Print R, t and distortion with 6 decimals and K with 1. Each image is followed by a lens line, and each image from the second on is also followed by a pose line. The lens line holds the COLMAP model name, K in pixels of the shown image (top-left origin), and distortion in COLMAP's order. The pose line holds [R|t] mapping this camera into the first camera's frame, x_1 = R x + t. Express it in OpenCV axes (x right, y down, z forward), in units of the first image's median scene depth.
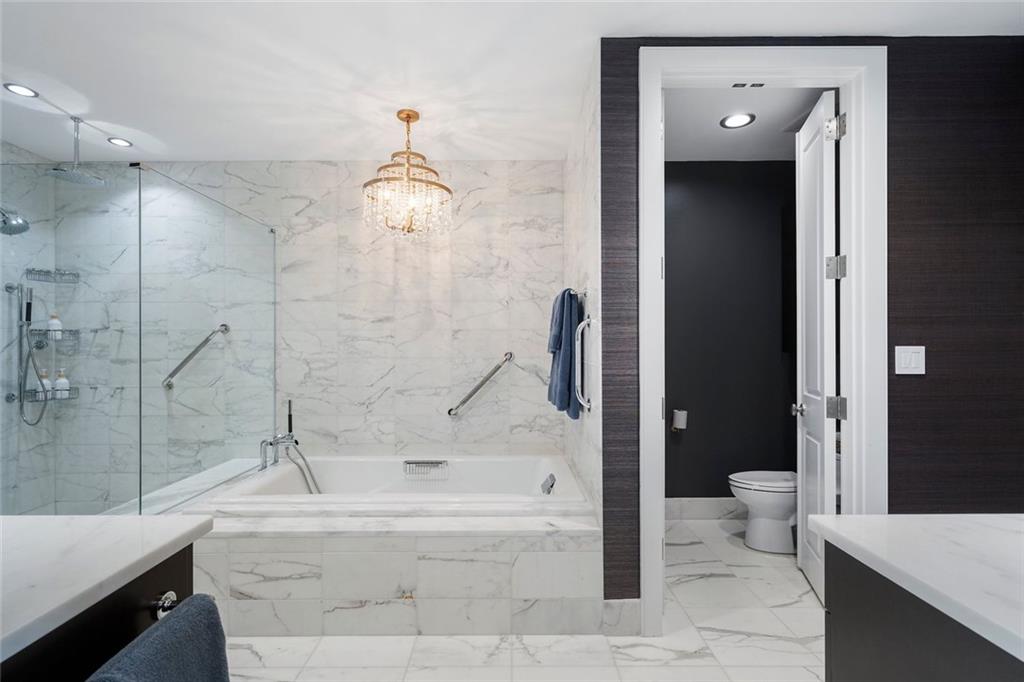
lens RADIAL K [[473.0, 0, 506.9], [0, 473.0, 343.8], [0, 0, 1]] dist [-0.002965, 0.001394]
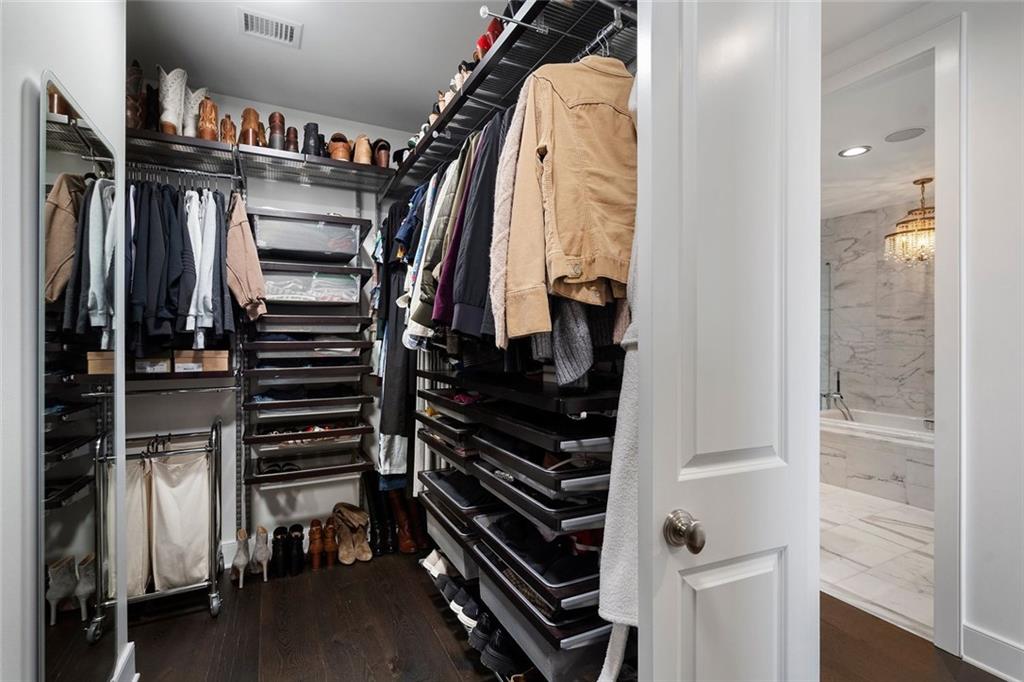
lens RADIAL K [[473.0, 0, 501.7], [0, 473.0, 339.5], [0, 0, 1]] dist [-0.002965, 0.001394]
pose [[0.448689, 0.008299, -0.893650, 0.426978], [0.001736, 0.999947, 0.010158, -0.005384], [0.893686, -0.006109, 0.448651, -0.683433]]
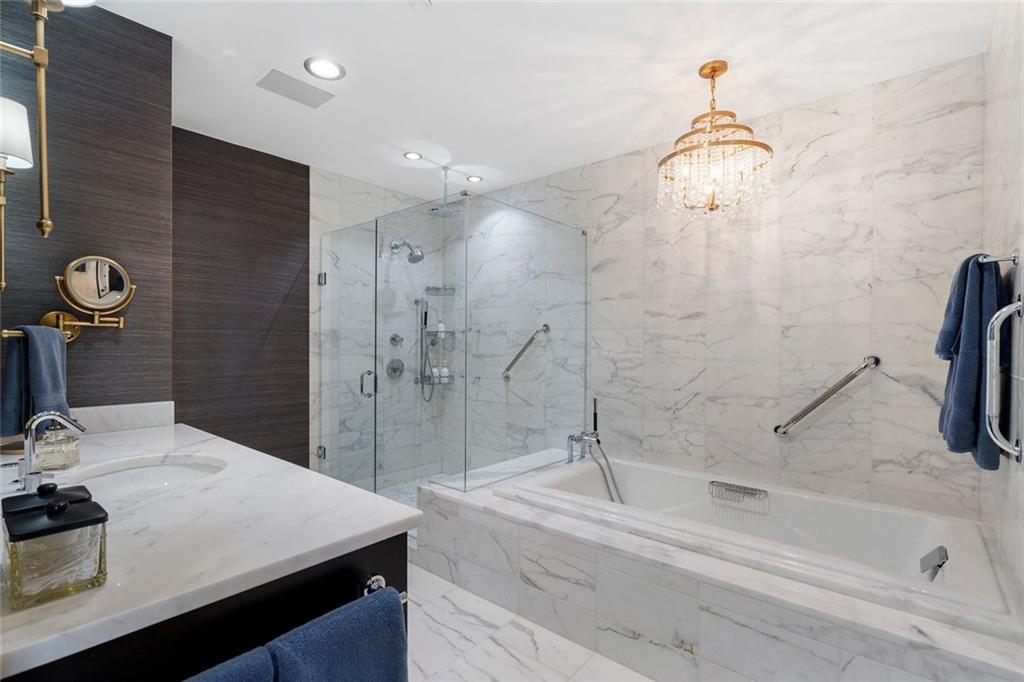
lens RADIAL K [[473.0, 0, 505.8], [0, 473.0, 346.8], [0, 0, 1]] dist [-0.002965, 0.001394]
pose [[0.756595, 0.009353, -0.653817, 0.052763], [-0.004321, 0.999947, 0.009305, 0.000345], [0.653869, -0.004215, 0.756596, 0.106425]]
